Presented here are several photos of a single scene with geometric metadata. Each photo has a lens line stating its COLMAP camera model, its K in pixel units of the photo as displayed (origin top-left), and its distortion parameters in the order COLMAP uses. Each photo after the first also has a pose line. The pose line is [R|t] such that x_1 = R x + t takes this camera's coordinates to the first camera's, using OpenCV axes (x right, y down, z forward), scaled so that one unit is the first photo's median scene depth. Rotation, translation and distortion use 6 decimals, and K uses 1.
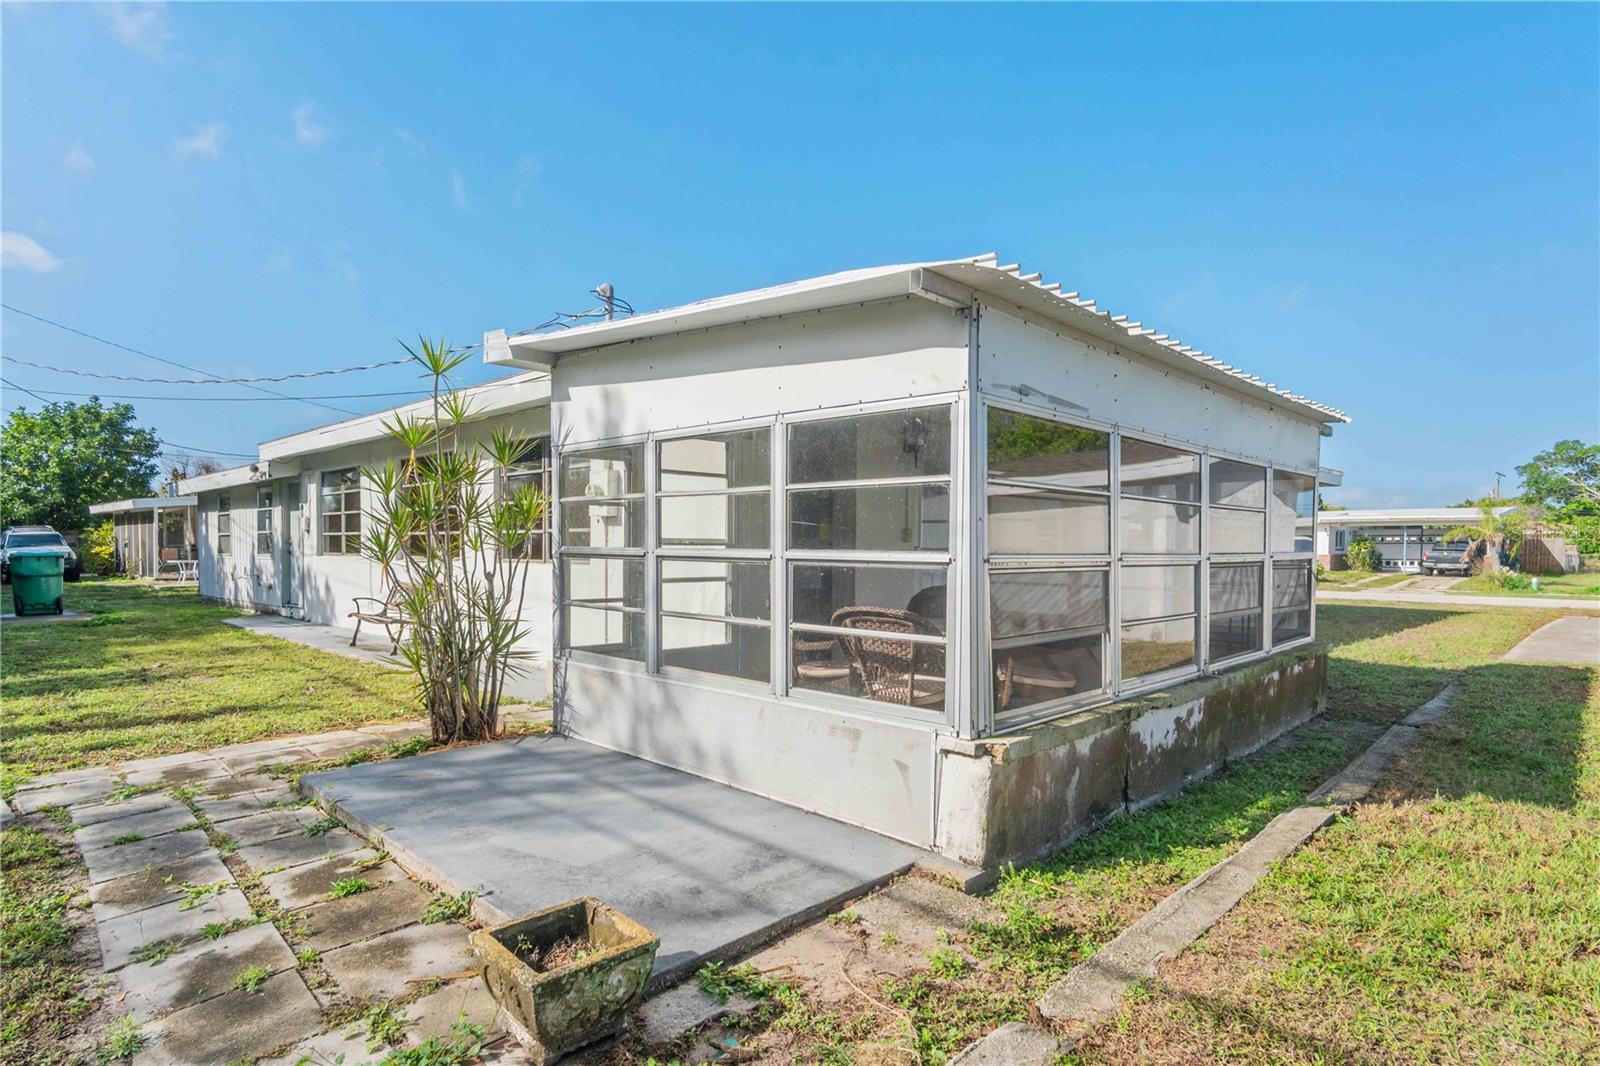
lens RADIAL K [[844.8, 0, 803.7], [0, 844.8, 529.2], [0, 0, 1]] dist [0.003410, 0.002052]
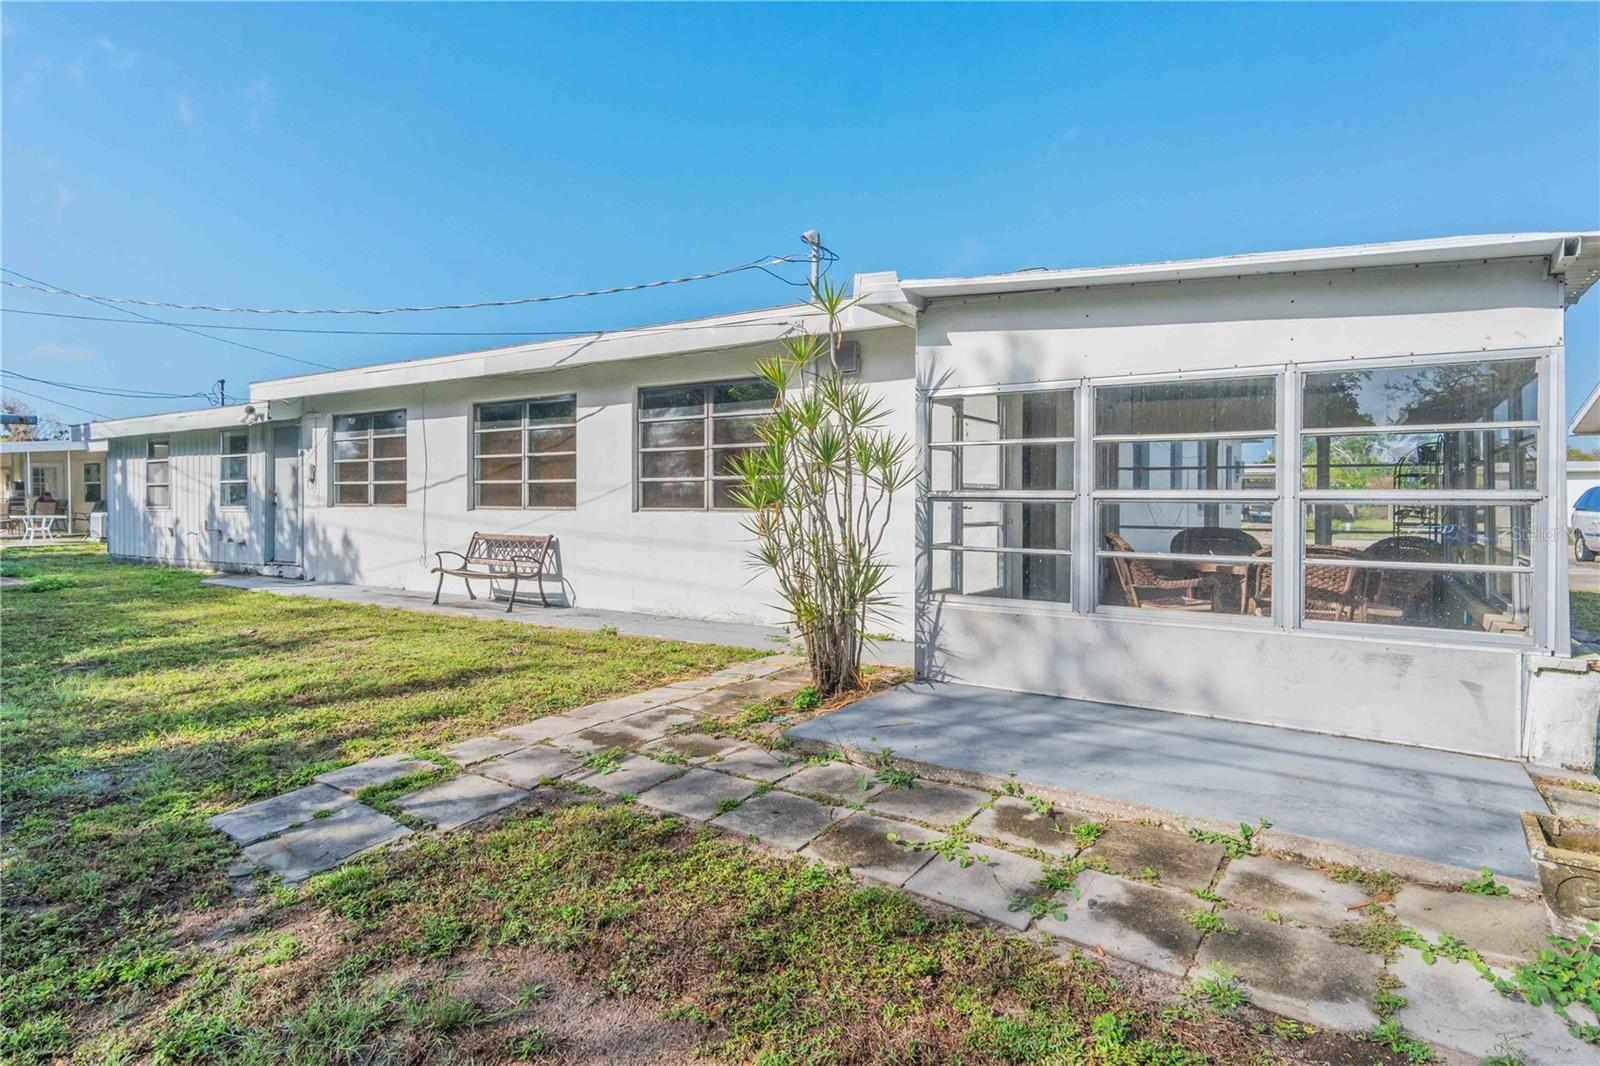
lens RADIAL K [[837.3, 0, 800.2], [0, 837.3, 458.5], [0, 0, 1]] dist [0.002215, 0.001721]
pose [[0.982959, 0.003727, 0.183787, -0.755581], [0.001081, 0.999660, -0.026053, 0.010142], [-0.183821, 0.025808, 0.982621, 0.066153]]
